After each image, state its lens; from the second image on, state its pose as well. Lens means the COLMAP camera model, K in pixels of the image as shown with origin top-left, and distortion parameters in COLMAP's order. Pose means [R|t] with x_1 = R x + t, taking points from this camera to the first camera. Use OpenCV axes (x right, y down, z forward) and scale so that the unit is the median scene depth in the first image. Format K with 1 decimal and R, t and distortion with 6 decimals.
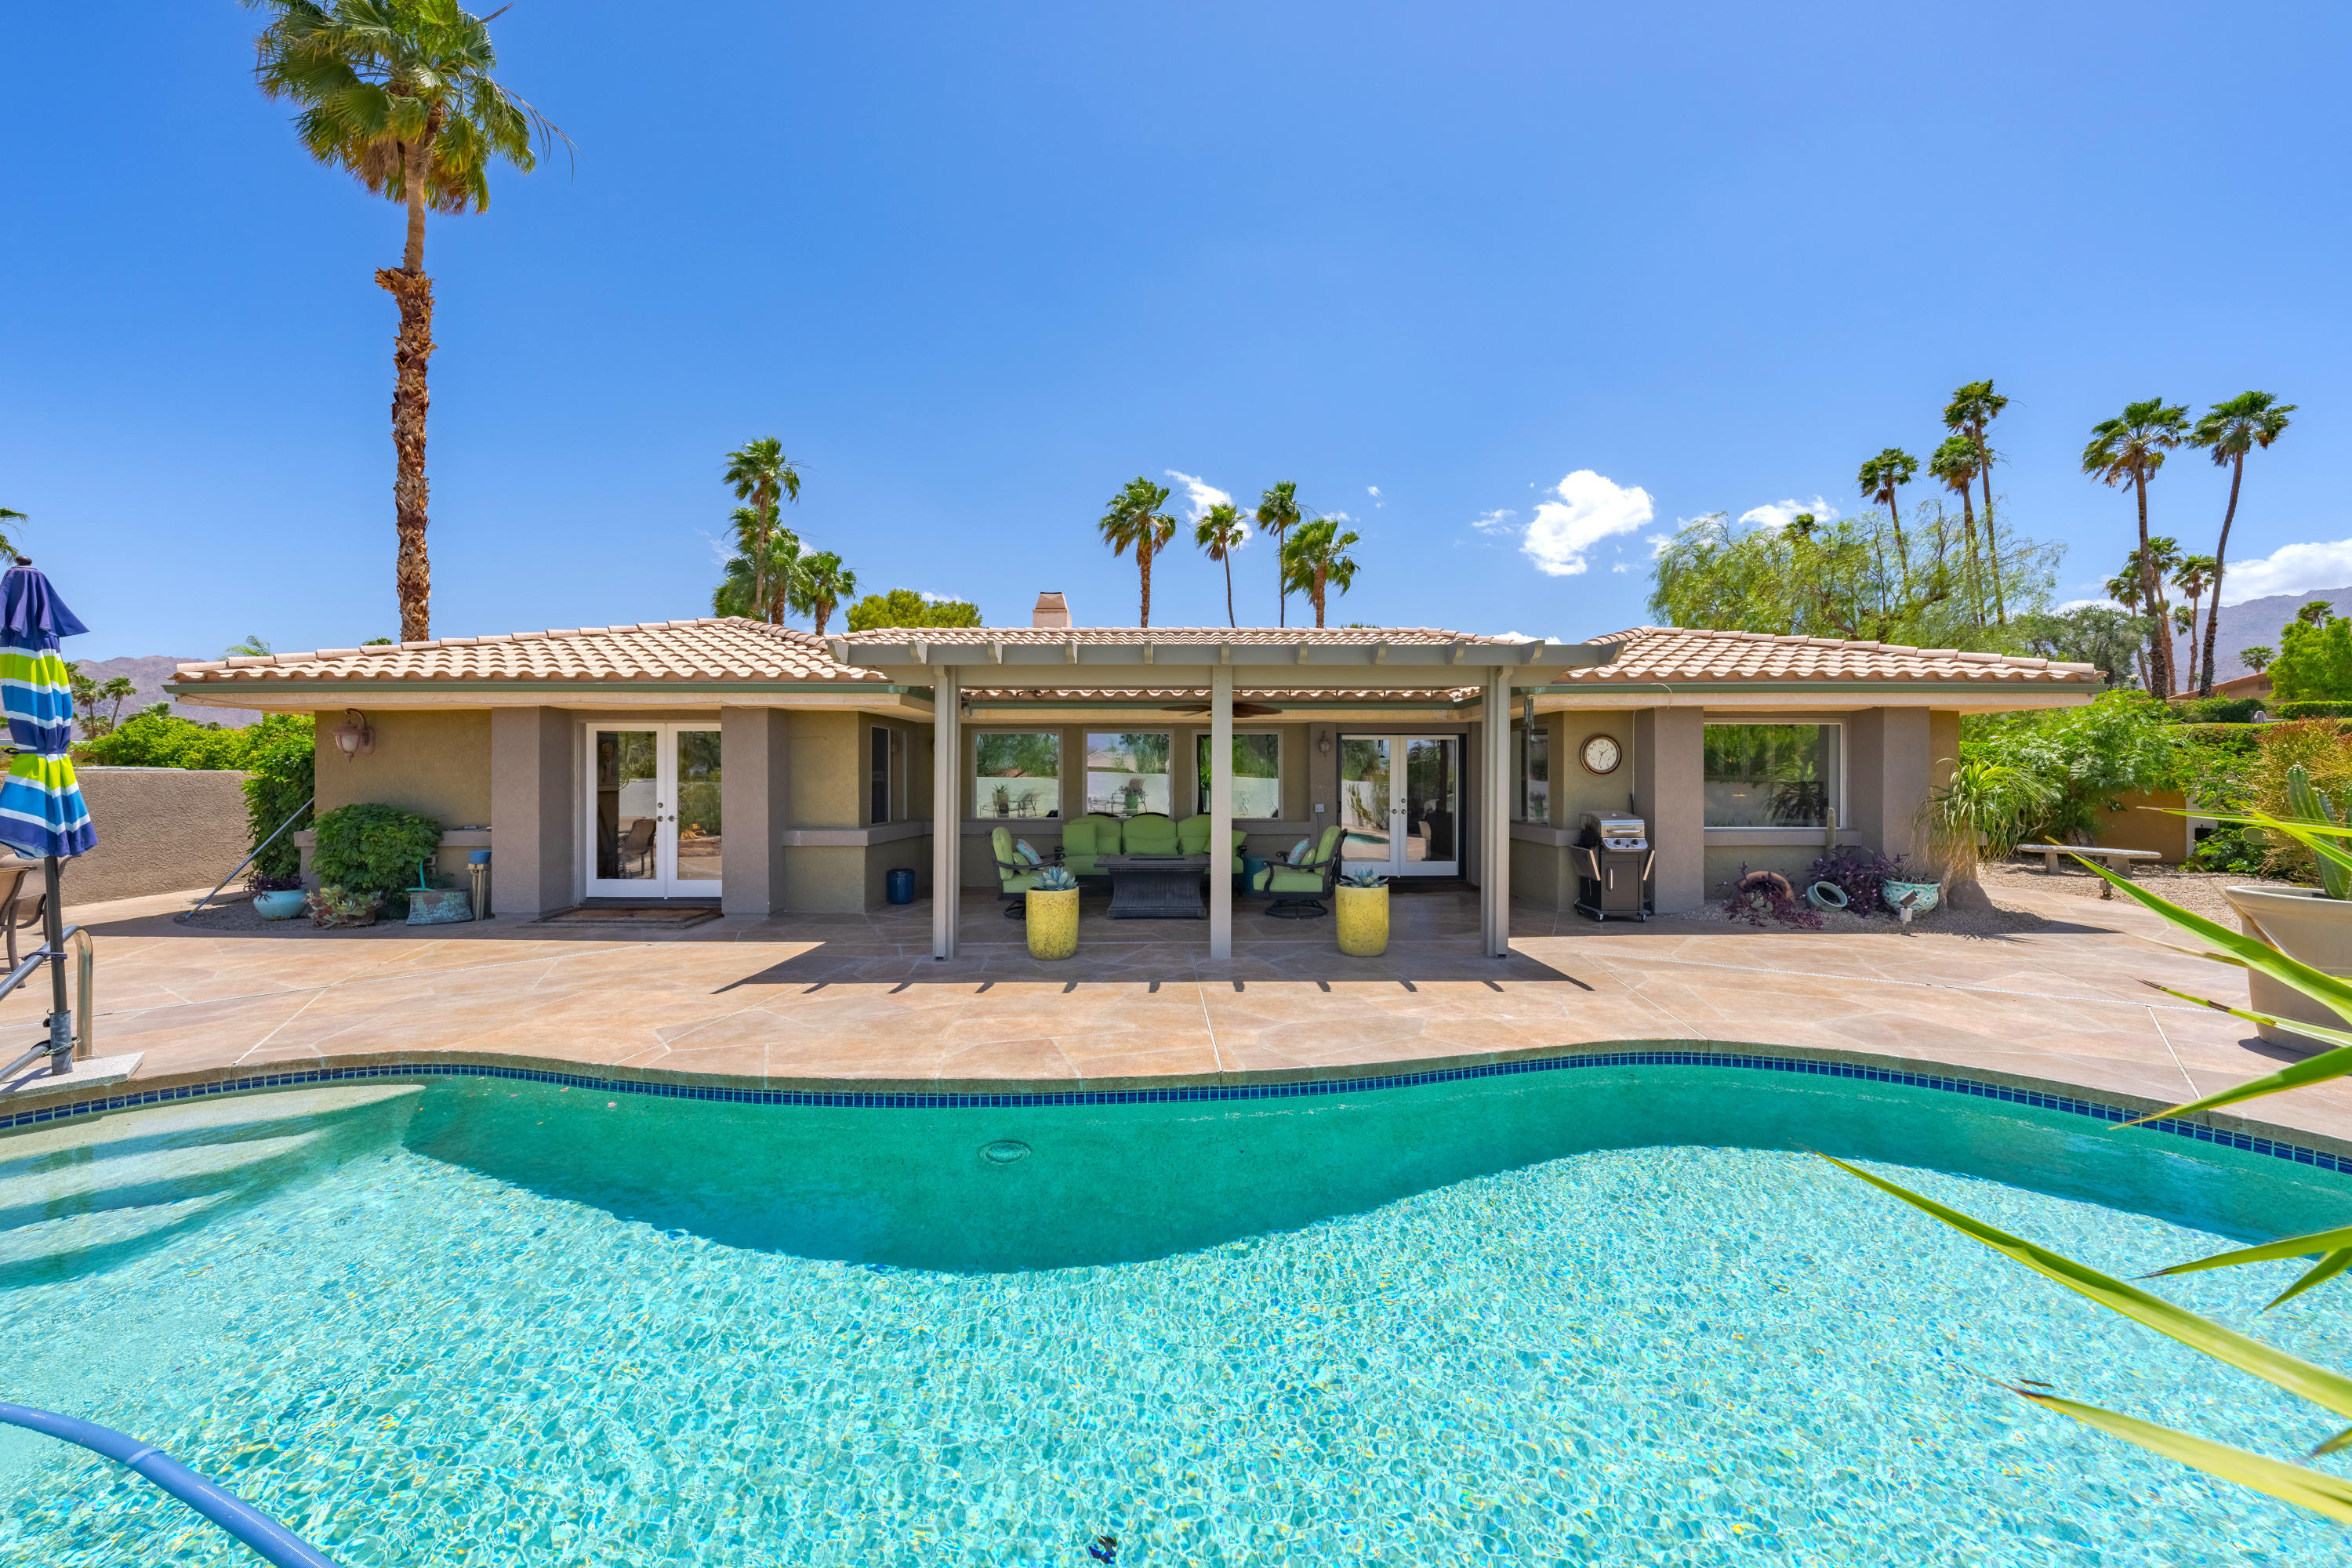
lens RADIAL K [[788.0, 0, 1180.4], [0, 788.0, 773.1], [0, 0, 1]] dist [-0.008015, -0.000037]
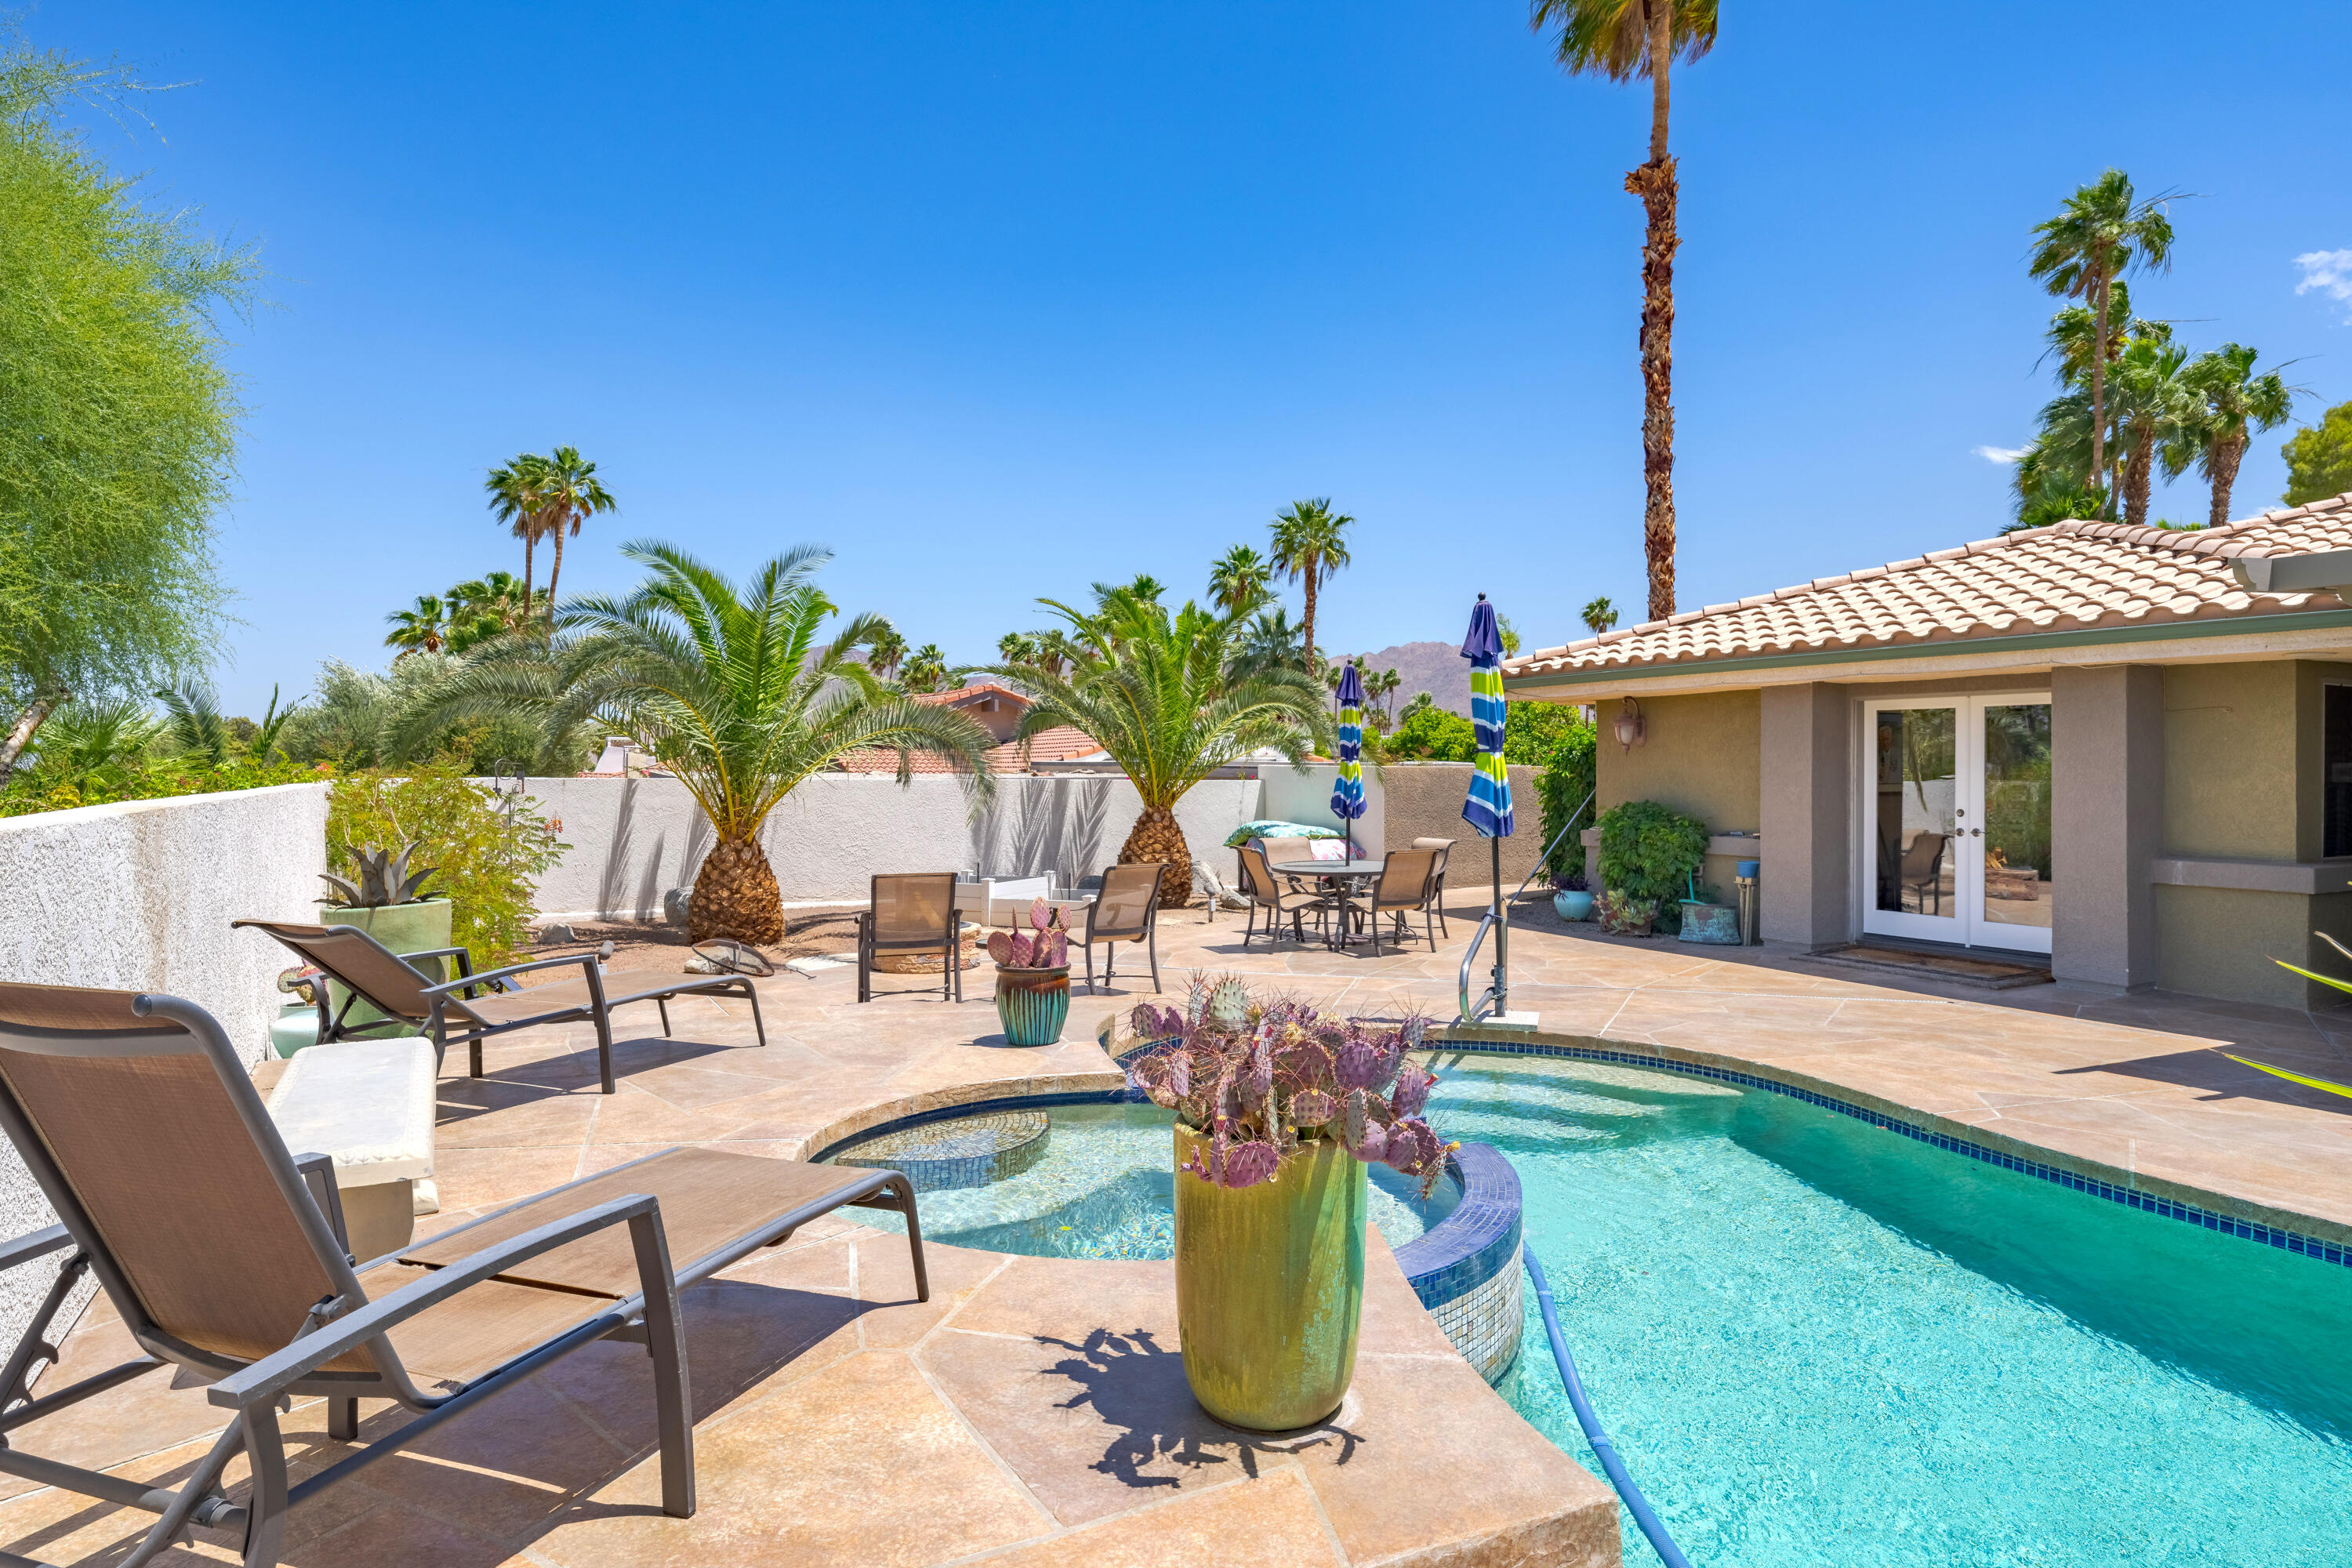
lens RADIAL K [[1356.6, 0, 1195.9], [0, 1356.6, 785.5], [0, 0, 1]] dist [-0.003193, 0.000367]
pose [[0.474134, 0.011237, -0.880381, 0.080380], [0.000712, 0.999913, 0.013146, -0.000331], [0.880453, -0.006860, 0.474084, -0.175189]]
